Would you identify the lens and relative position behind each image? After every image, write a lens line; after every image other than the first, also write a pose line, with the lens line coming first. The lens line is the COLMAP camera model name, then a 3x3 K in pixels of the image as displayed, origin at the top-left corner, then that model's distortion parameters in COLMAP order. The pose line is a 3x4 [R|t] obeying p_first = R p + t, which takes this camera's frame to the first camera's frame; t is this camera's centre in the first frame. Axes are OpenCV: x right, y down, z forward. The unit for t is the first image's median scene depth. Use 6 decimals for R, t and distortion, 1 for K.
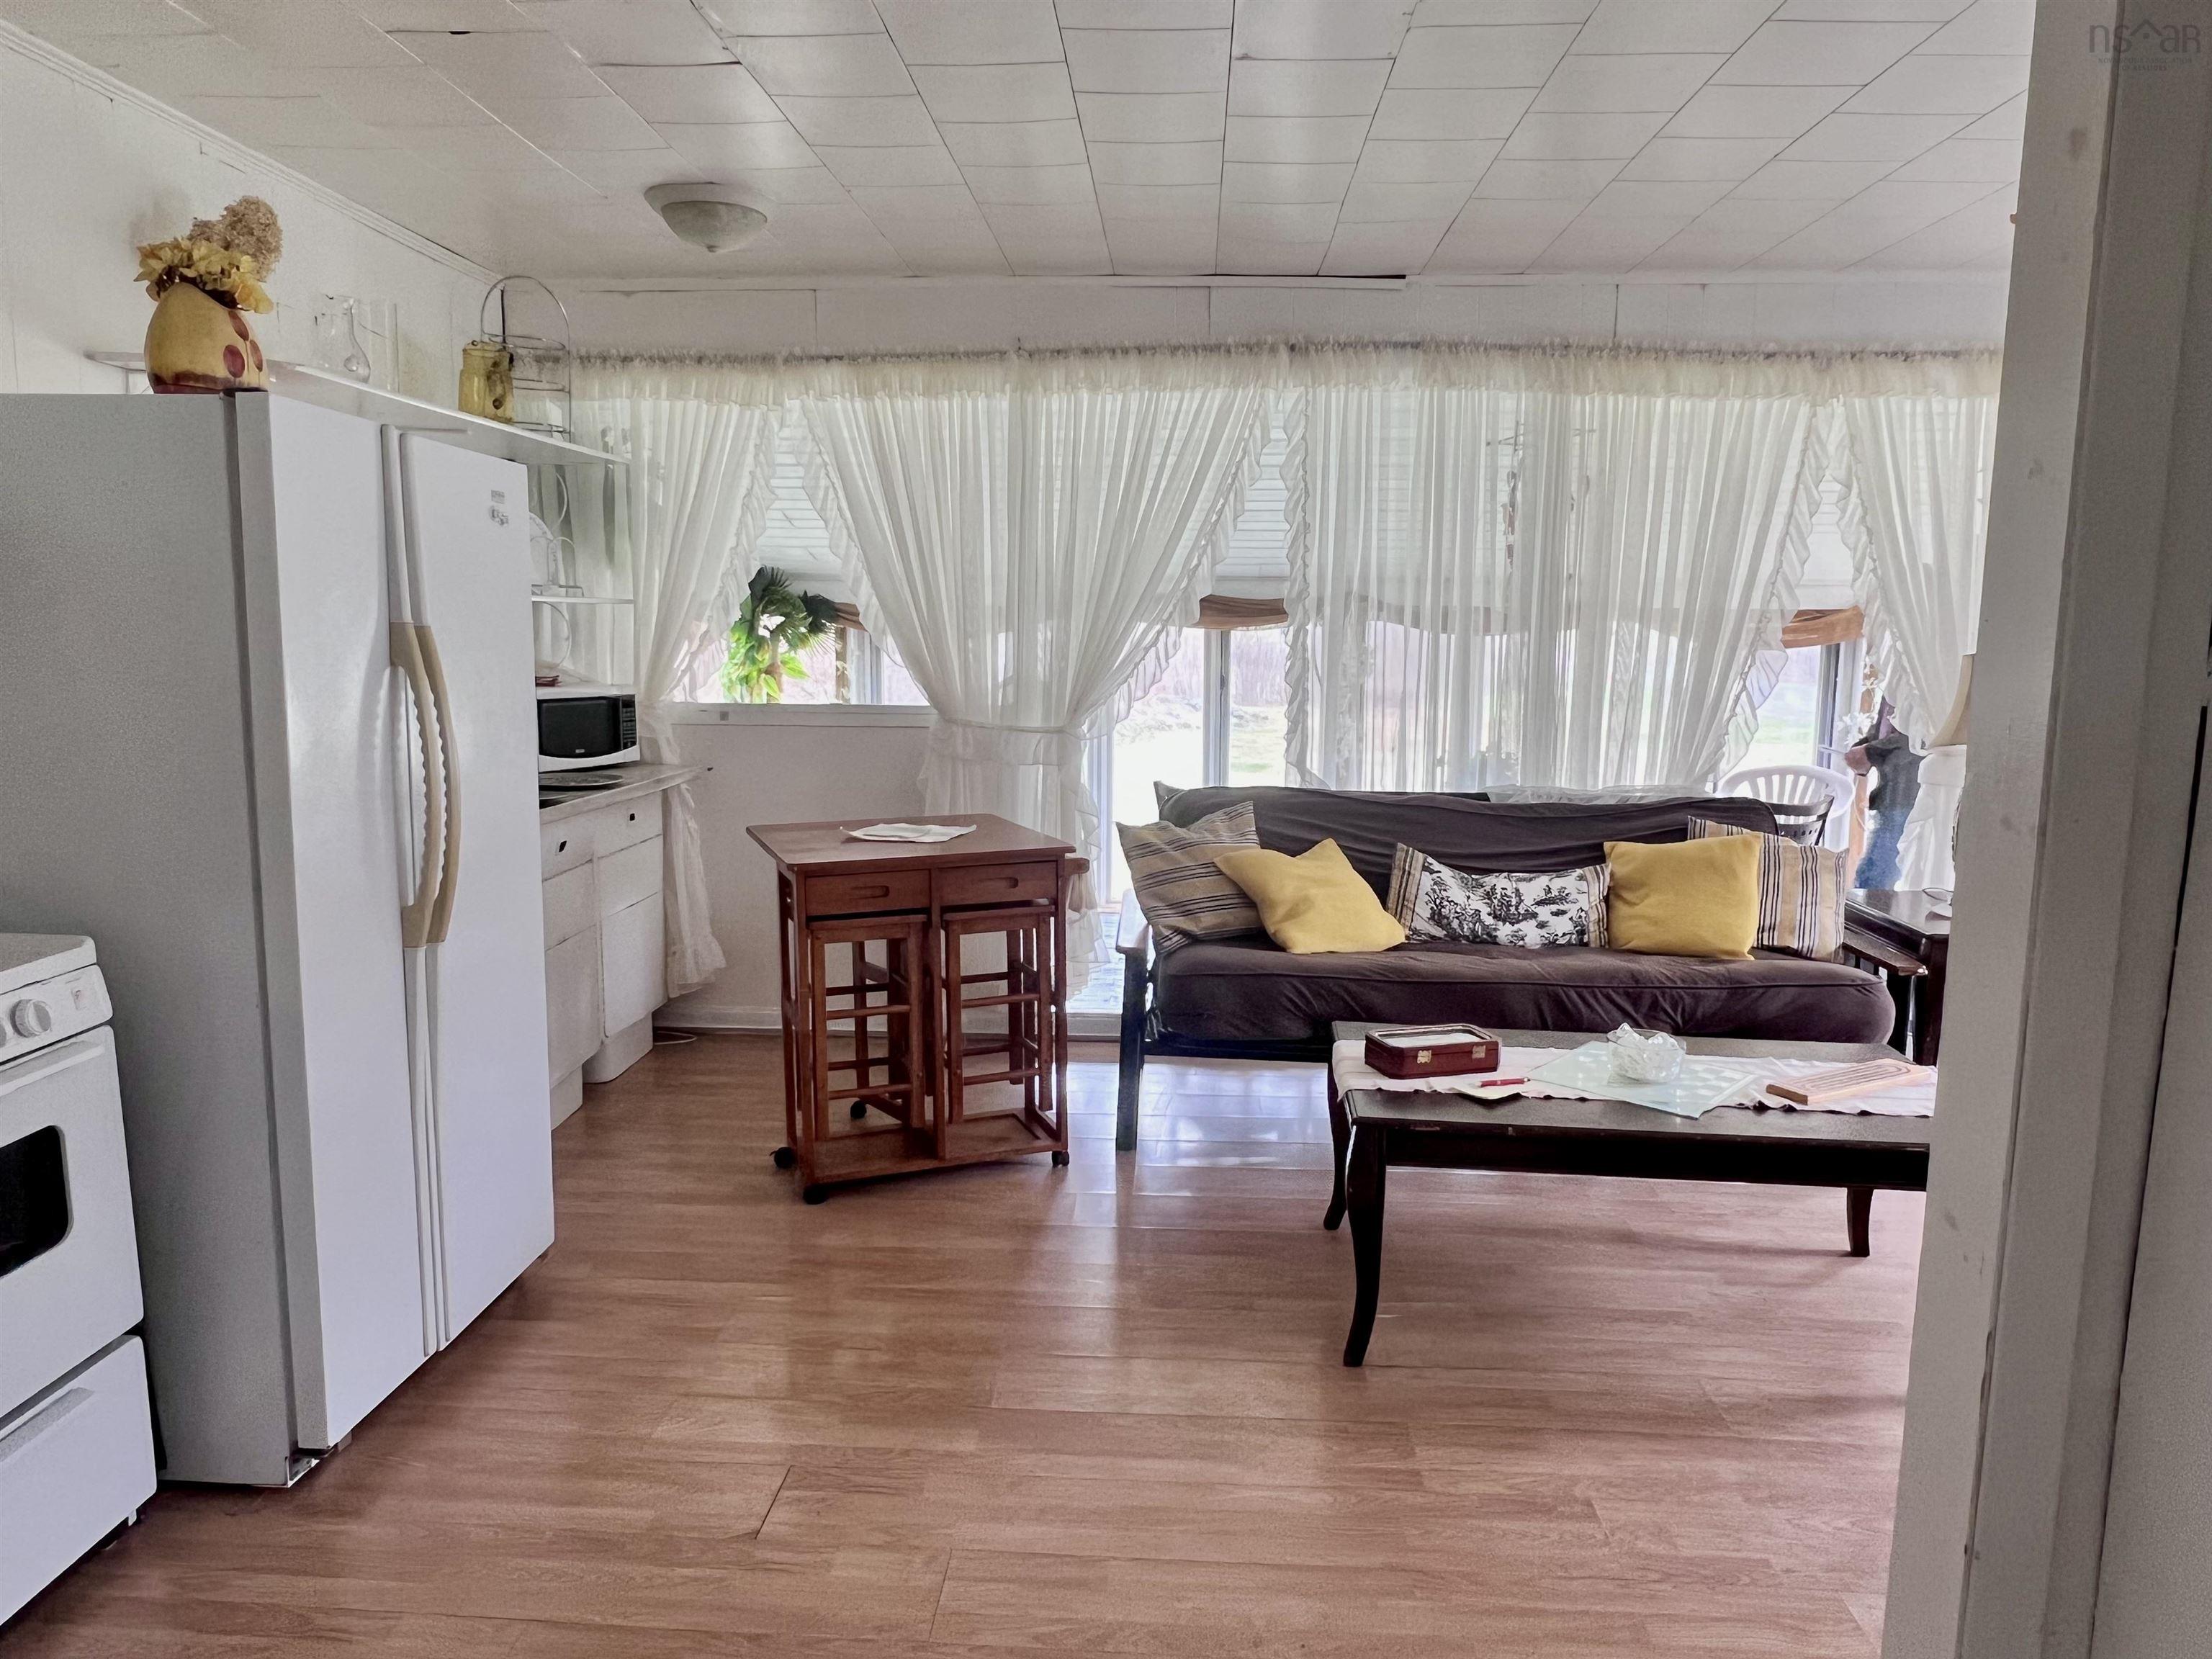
lens RADIAL K [[1453.5, 0, 1106.0], [0, 1453.5, 829.5], [0, 0, 1]] dist [0.004284, -0.000281]
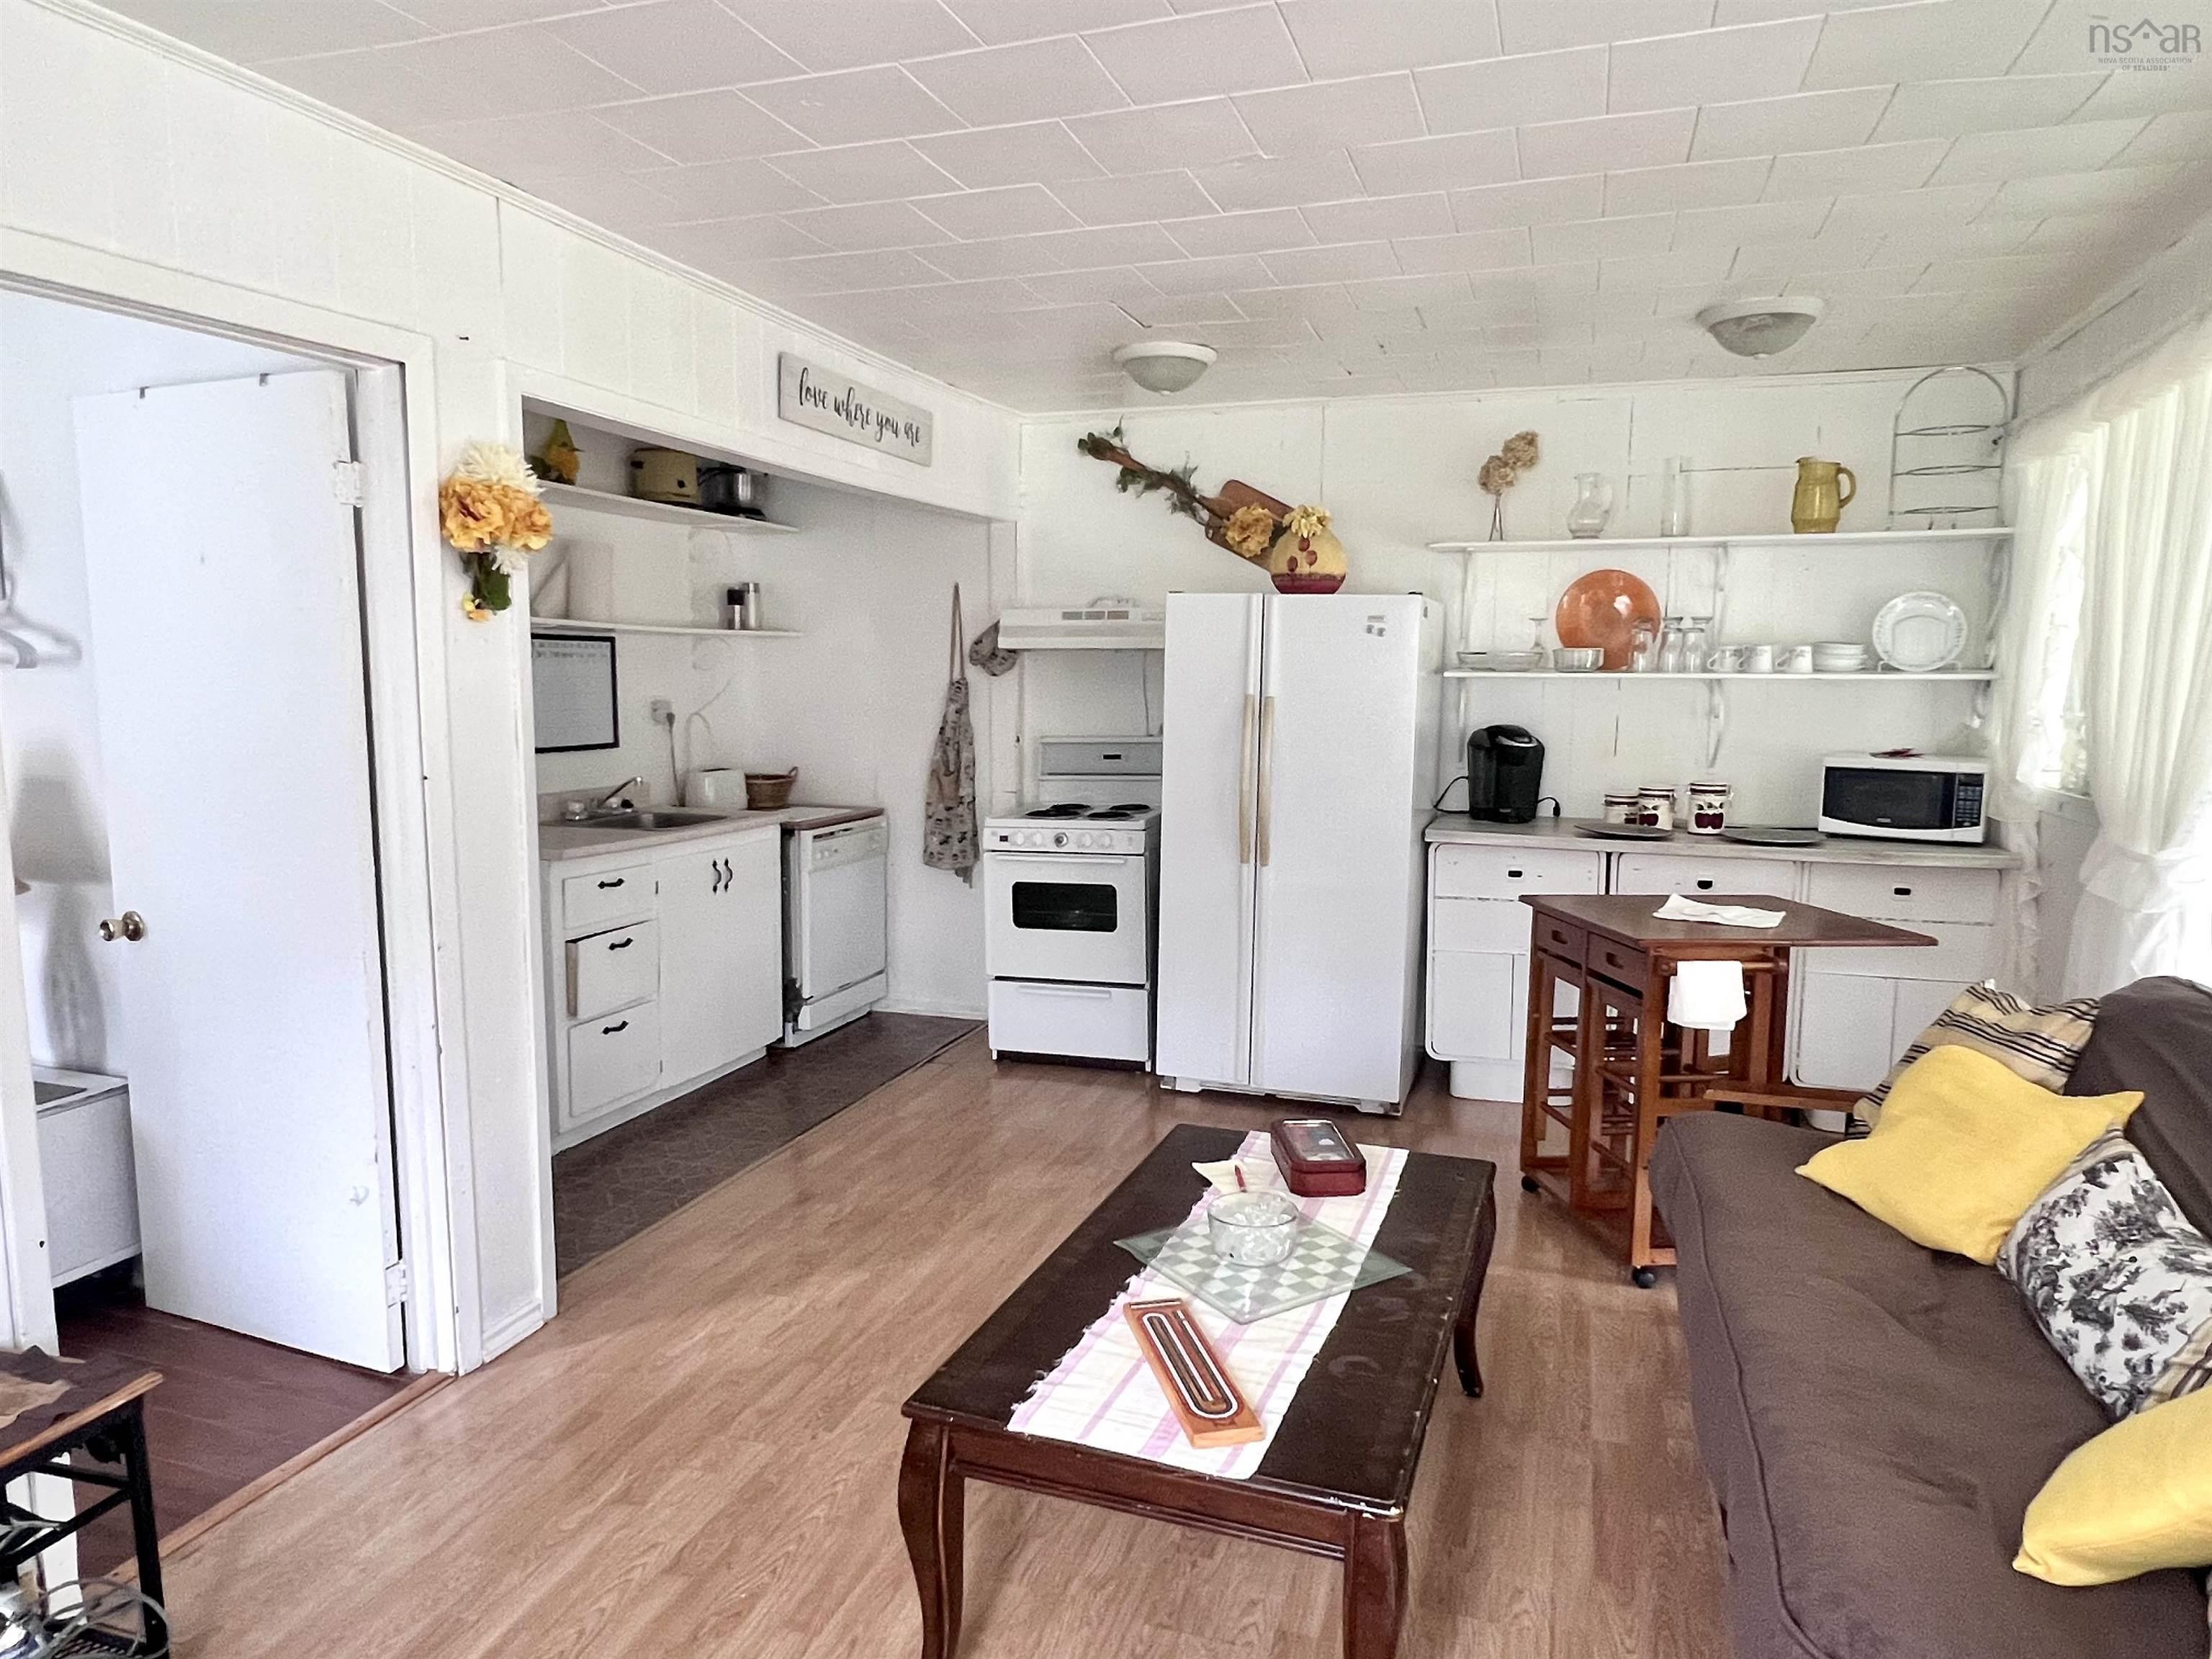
lens RADIAL K [[1404.6, 0, 1107.5], [0, 1404.6, 834.6], [0, 0, 1]] dist [-0.002553, 0.000086]
pose [[-0.266686, 0.106257, -0.957908, 0.809056], [-0.139646, 0.979155, 0.147492, -0.121923], [0.953613, 0.173102, -0.246288, 0.767830]]
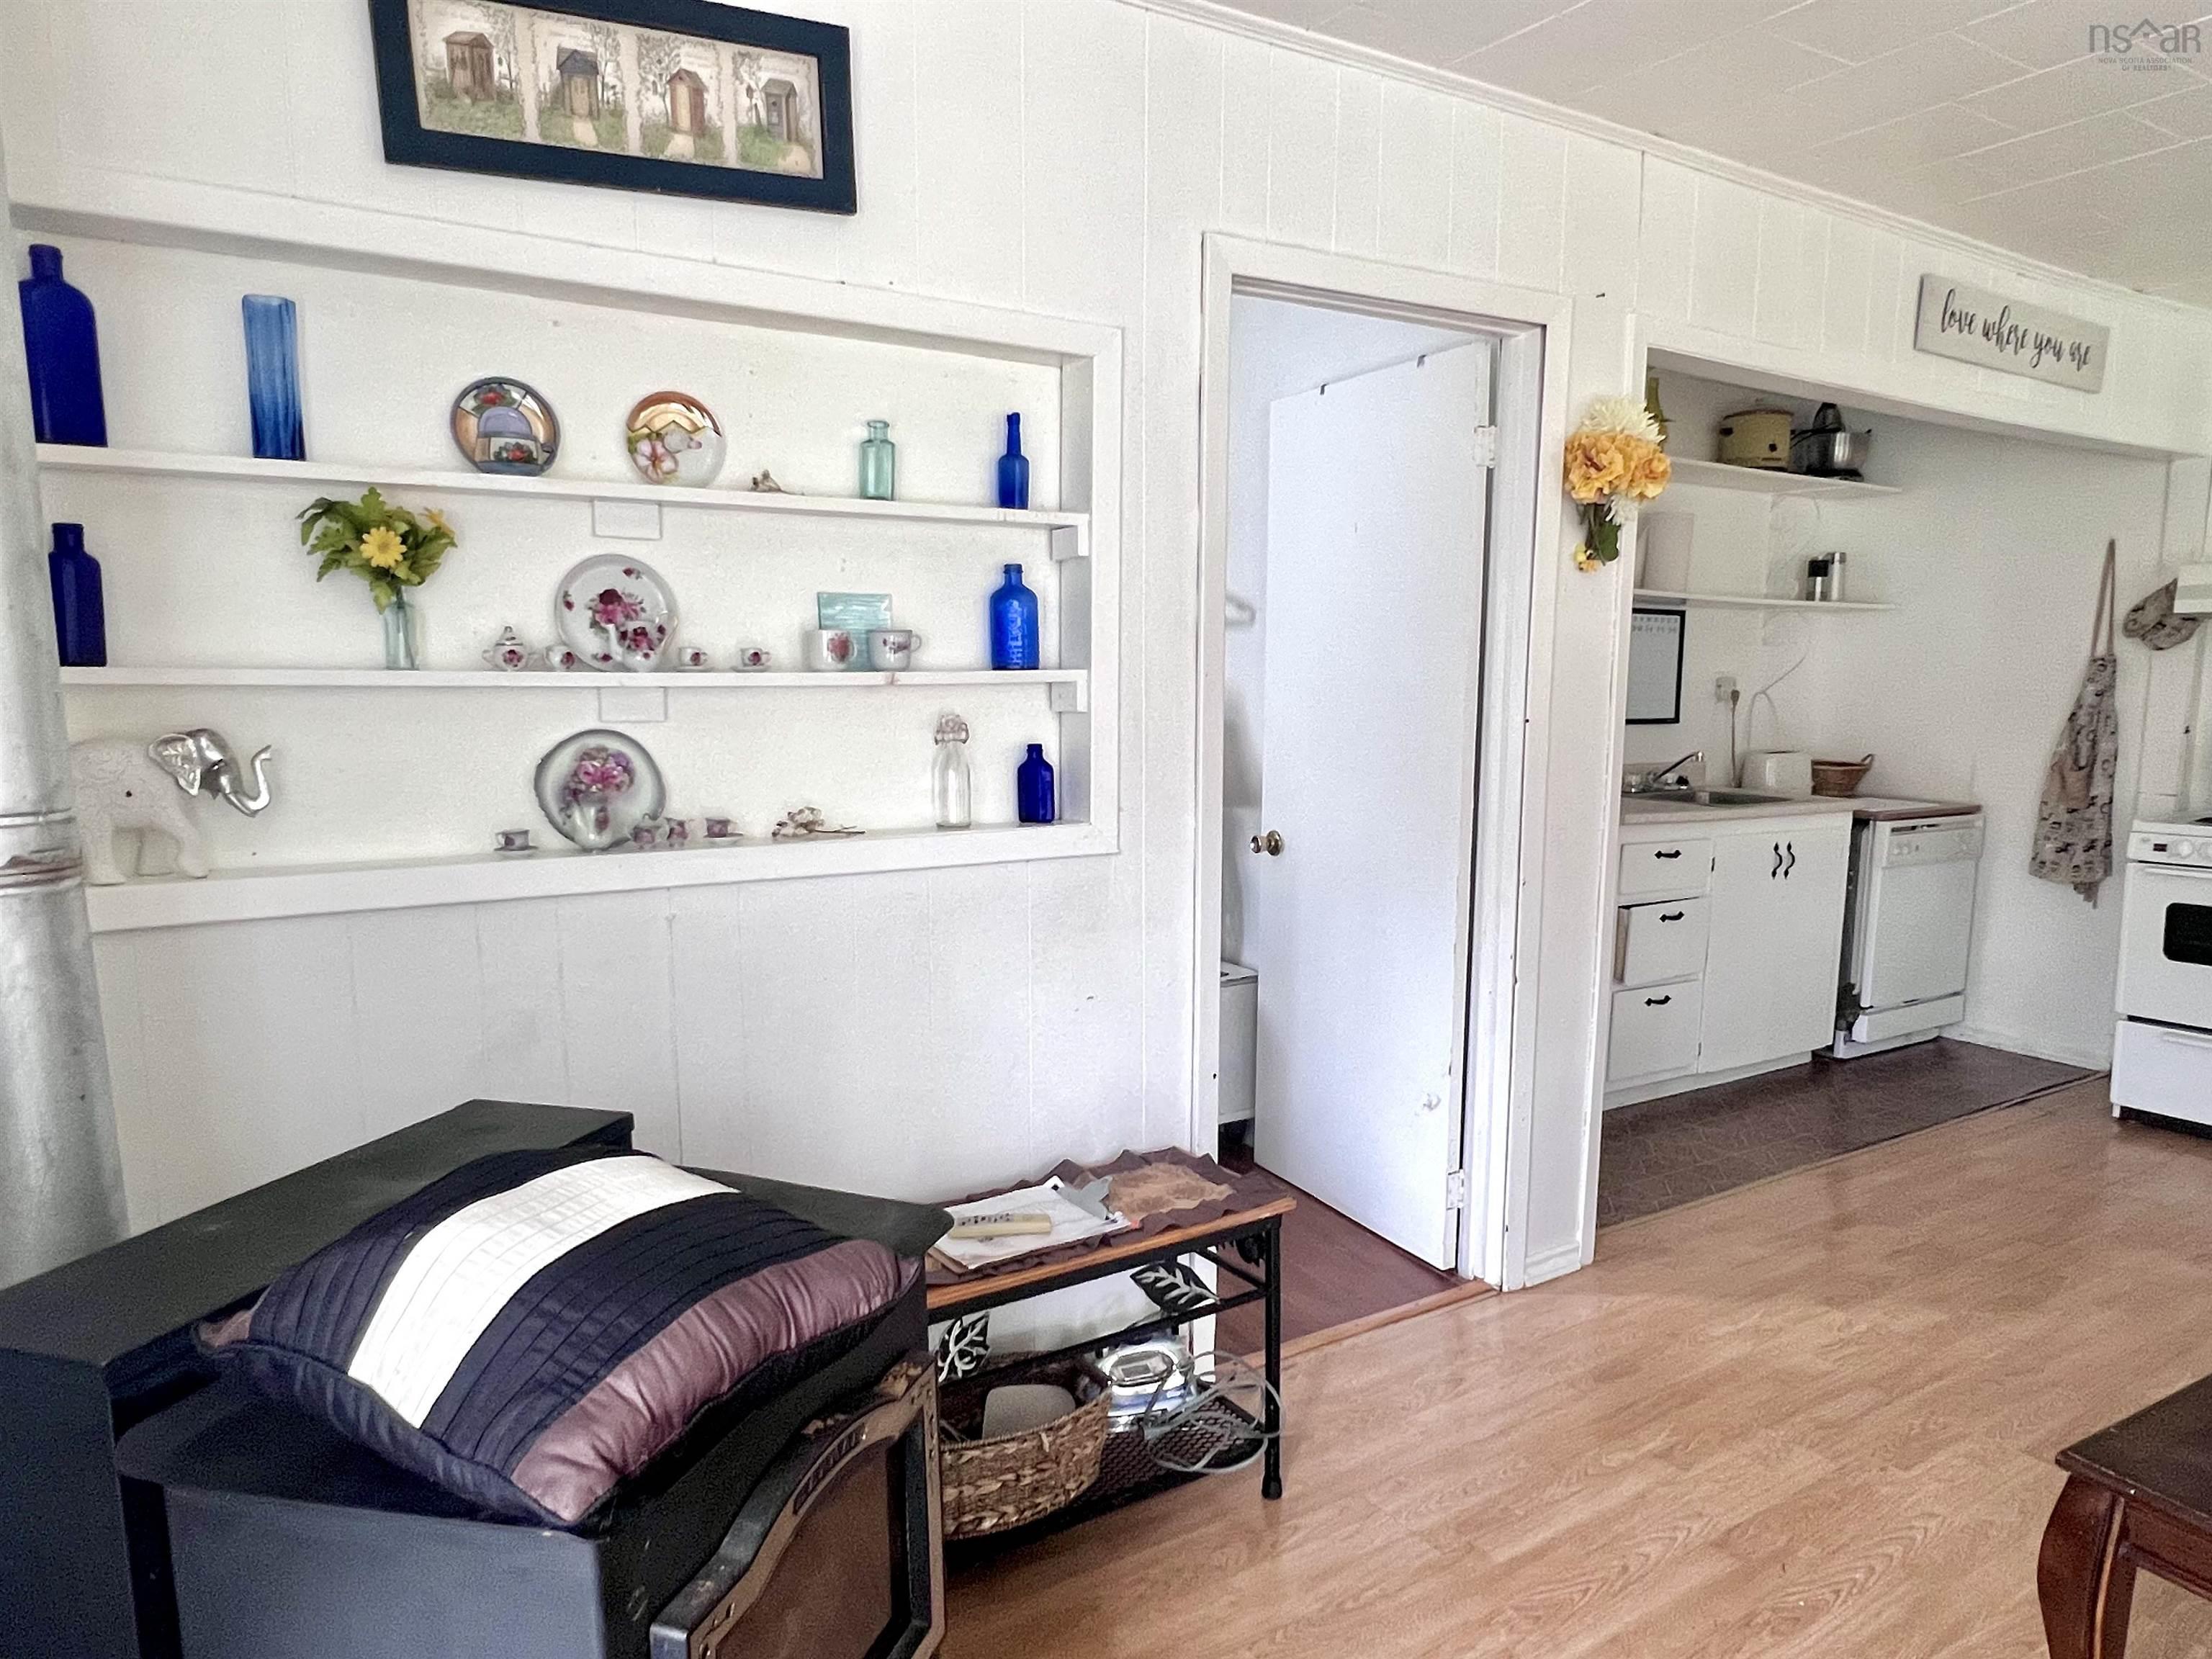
lens RADIAL K [[1388.7, 0, 1110.6], [0, 1388.7, 840.5], [0, 0, 1]] dist [0.000638, -0.001588]
pose [[-0.820917, 0.056420, -0.568254, 0.824907], [-0.093210, 0.968523, 0.230815, -0.086840], [0.563390, 0.242446, -0.789818, 0.735854]]
